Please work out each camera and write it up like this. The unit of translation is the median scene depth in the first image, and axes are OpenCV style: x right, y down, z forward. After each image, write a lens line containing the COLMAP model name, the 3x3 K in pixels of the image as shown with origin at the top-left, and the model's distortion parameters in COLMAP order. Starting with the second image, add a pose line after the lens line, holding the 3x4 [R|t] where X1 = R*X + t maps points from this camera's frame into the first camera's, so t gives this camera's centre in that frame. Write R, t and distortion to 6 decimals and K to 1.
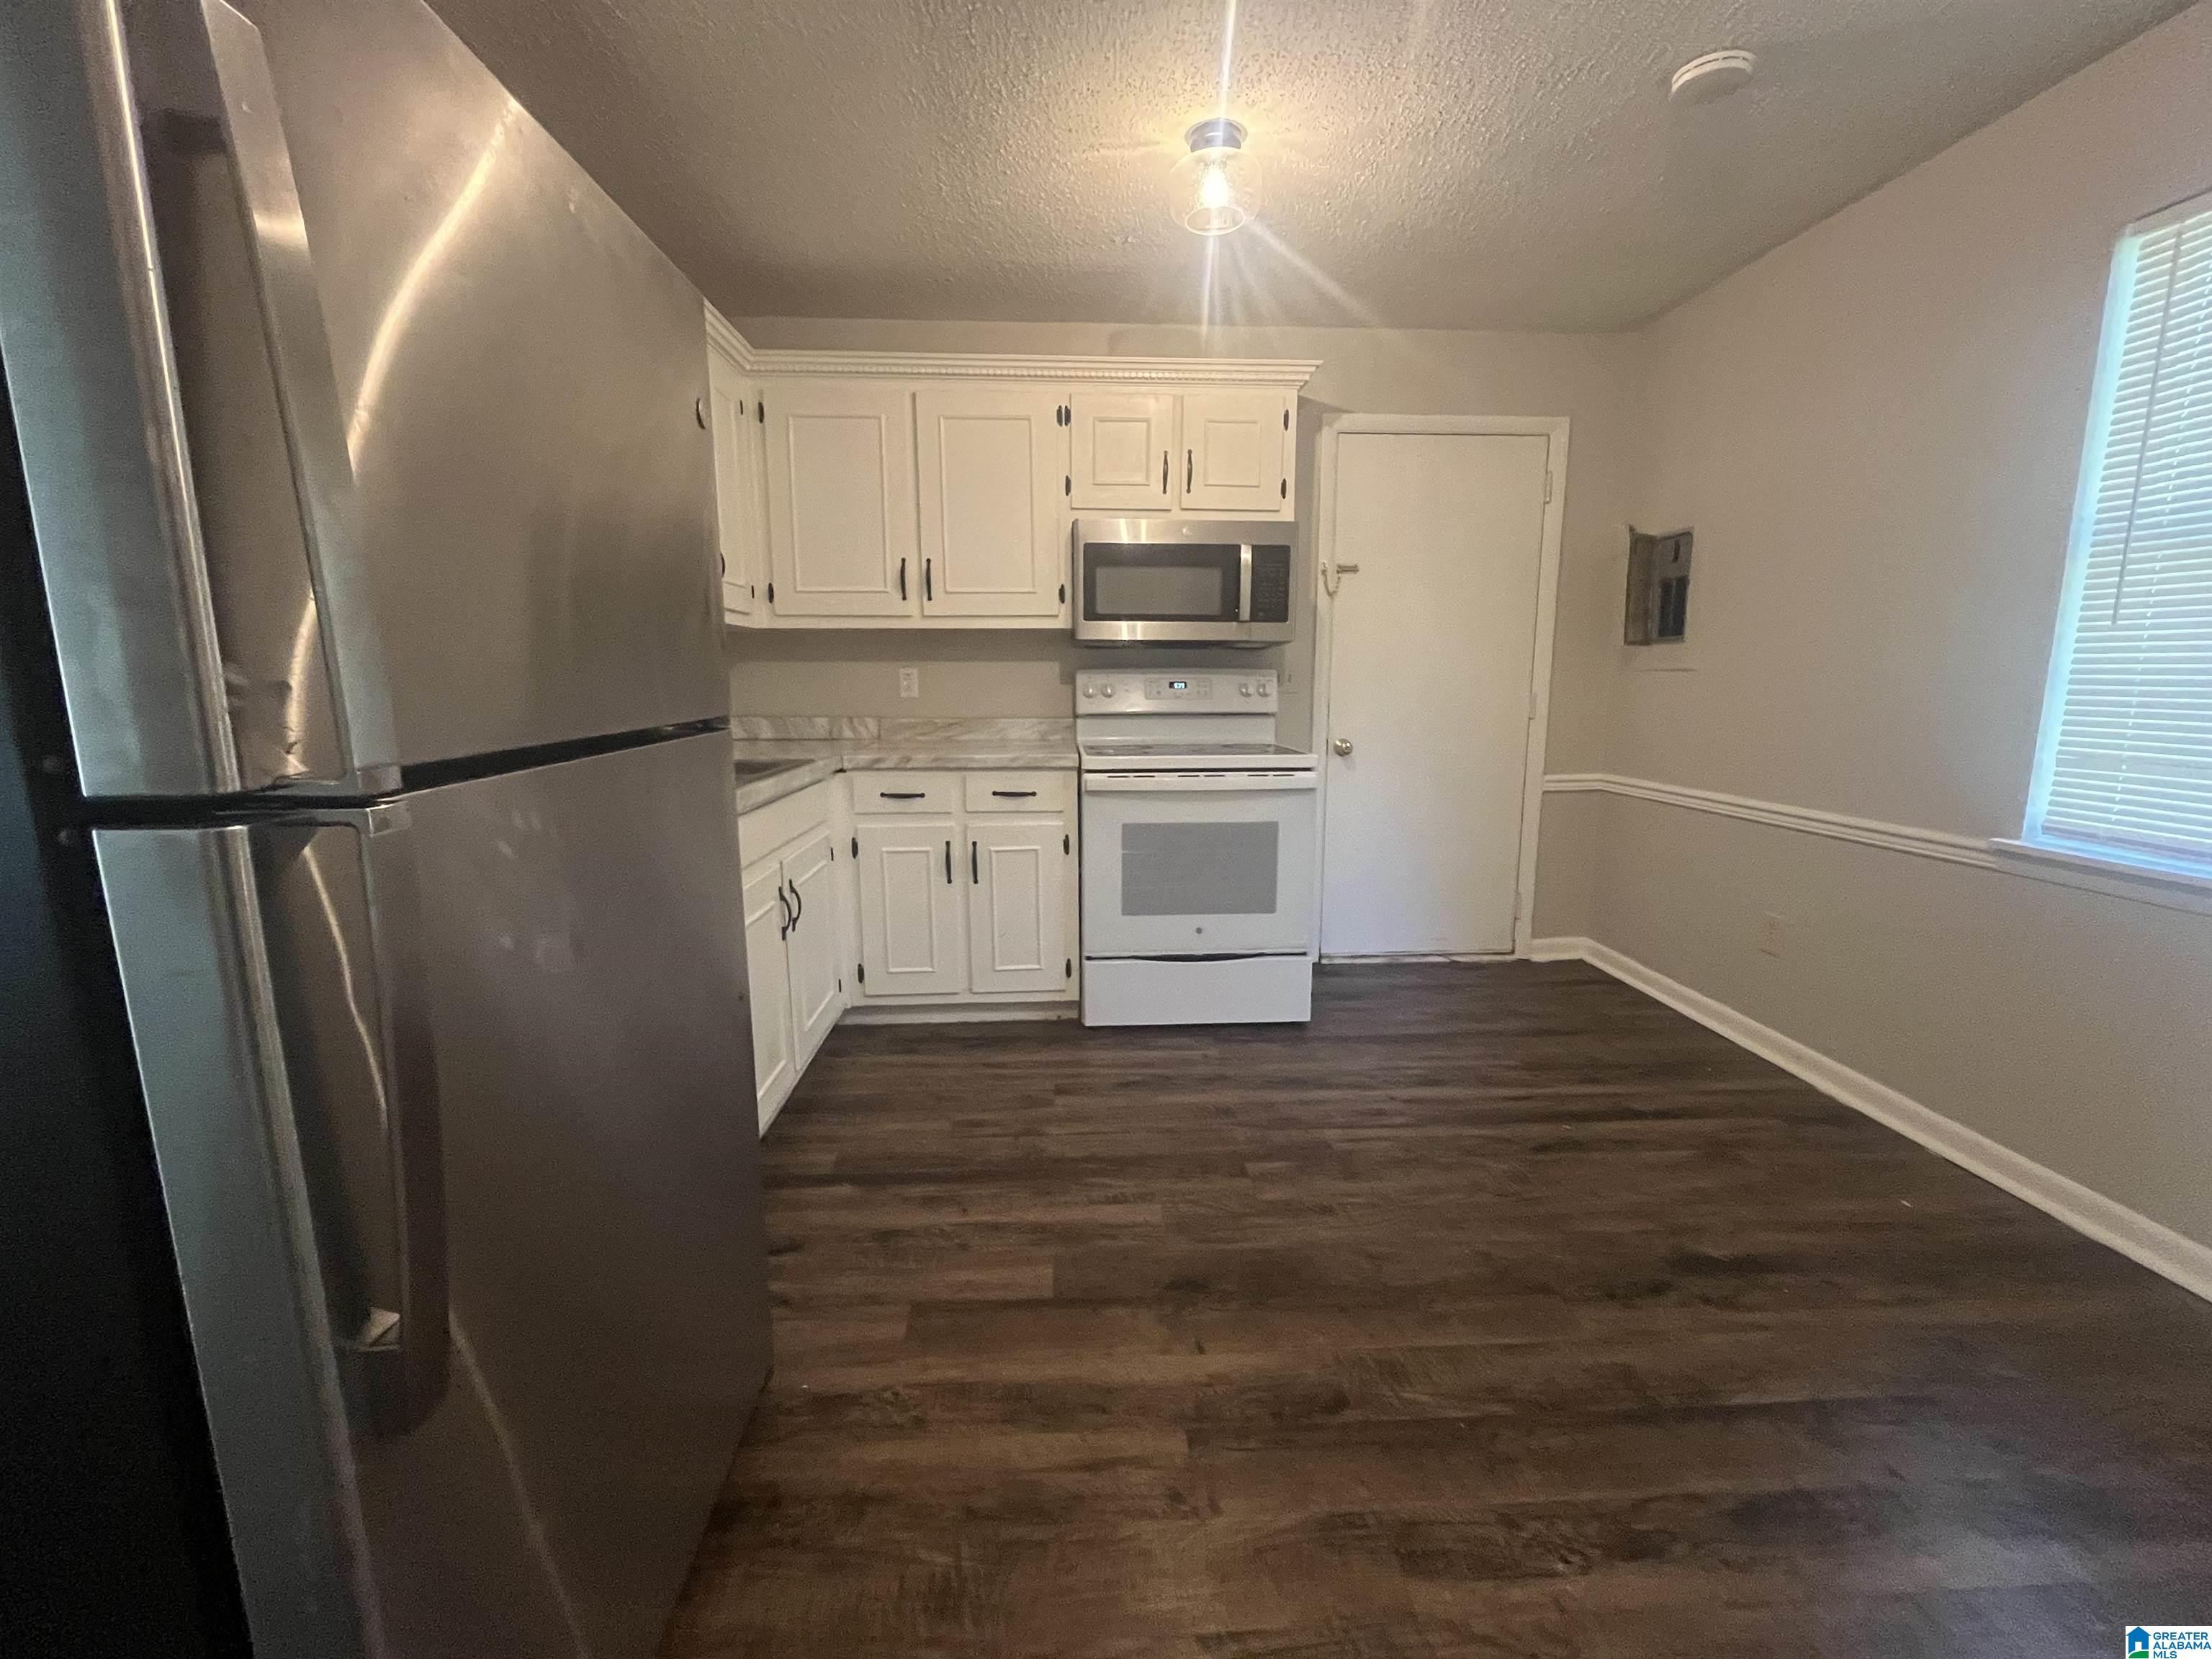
lens RADIAL K [[902.4, 0, 1100.2], [0, 902.4, 824.0], [0, 0, 1]] dist [-0.002481, -0.000376]
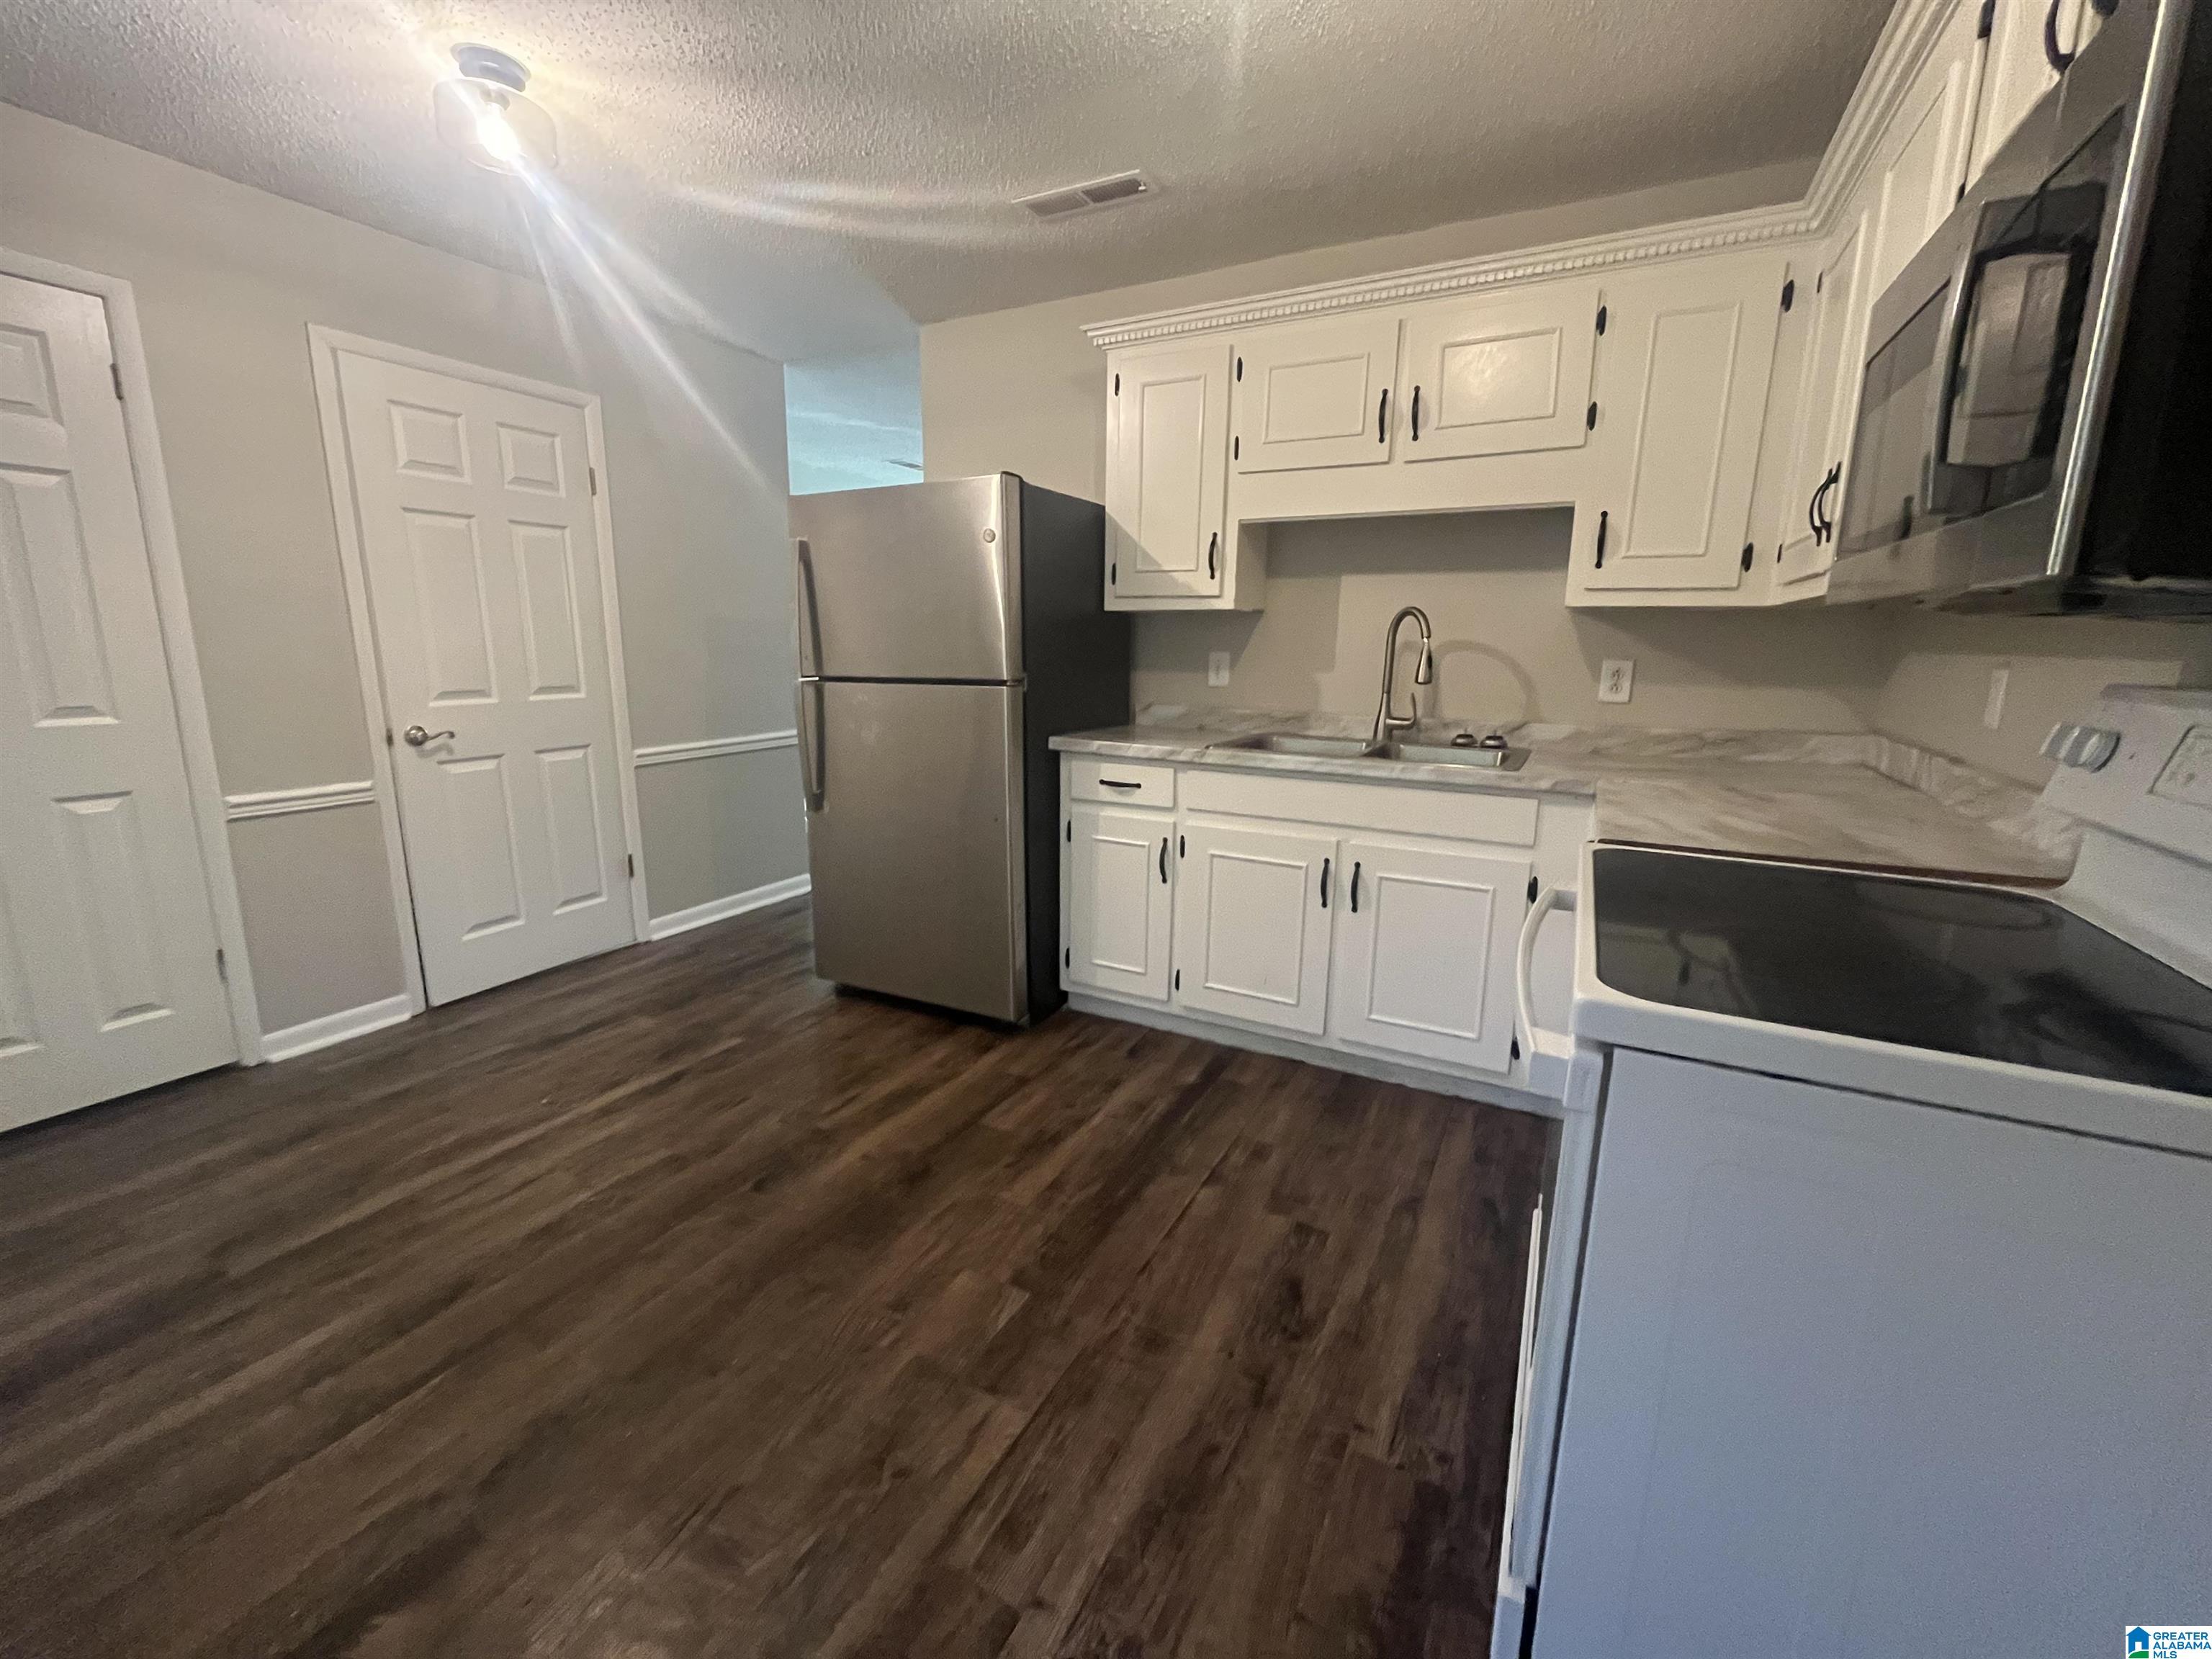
lens RADIAL K [[902.4, 0, 1105.5], [0, 902.4, 824.3], [0, 0, 1]] dist [-0.002481, -0.000376]
pose [[-0.507058, 0.169831, -0.845015, 0.554319], [-0.151044, 0.947715, 0.281107, -0.187283], [0.848574, 0.270172, -0.454895, 0.997305]]
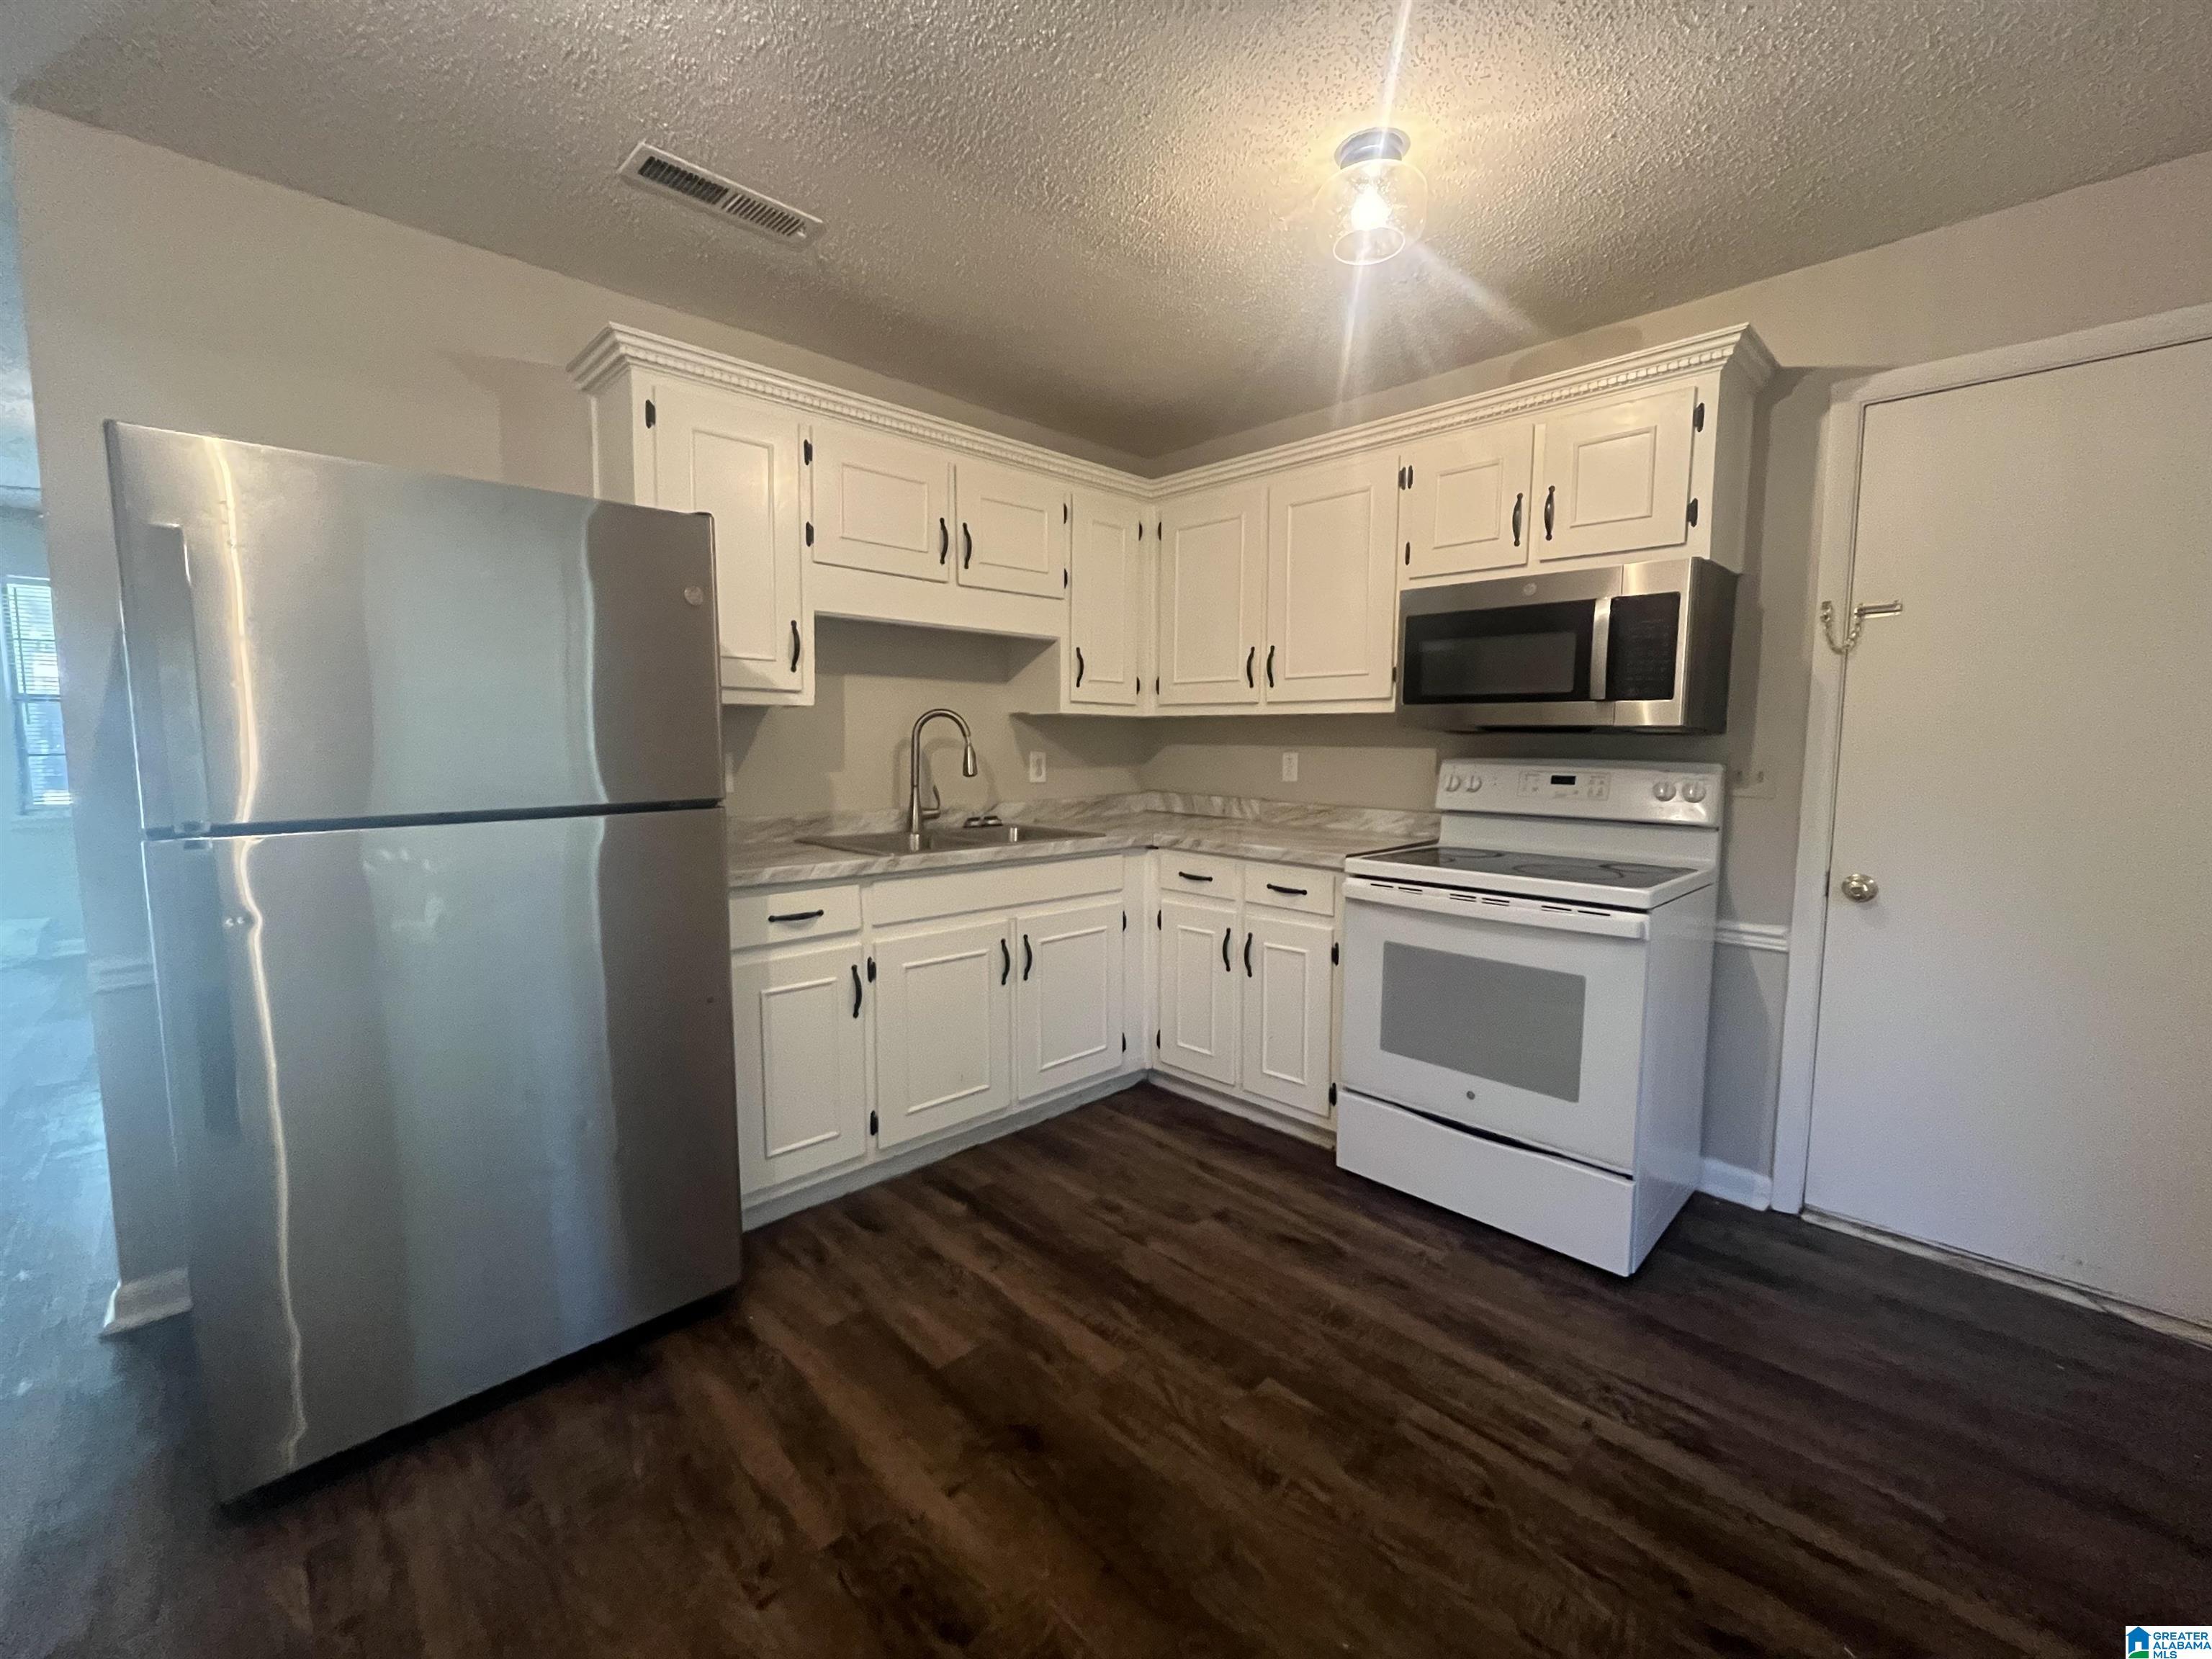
lens RADIAL K [[902.4, 0, 1104.2], [0, 902.4, 826.2], [0, 0, 1]] dist [-0.002481, -0.000376]
pose [[0.662942, 0.078915, -0.744500, 0.477202], [-0.132050, 0.991164, -0.012523, -0.062816], [0.736933, 0.106613, 0.667505, 0.231441]]
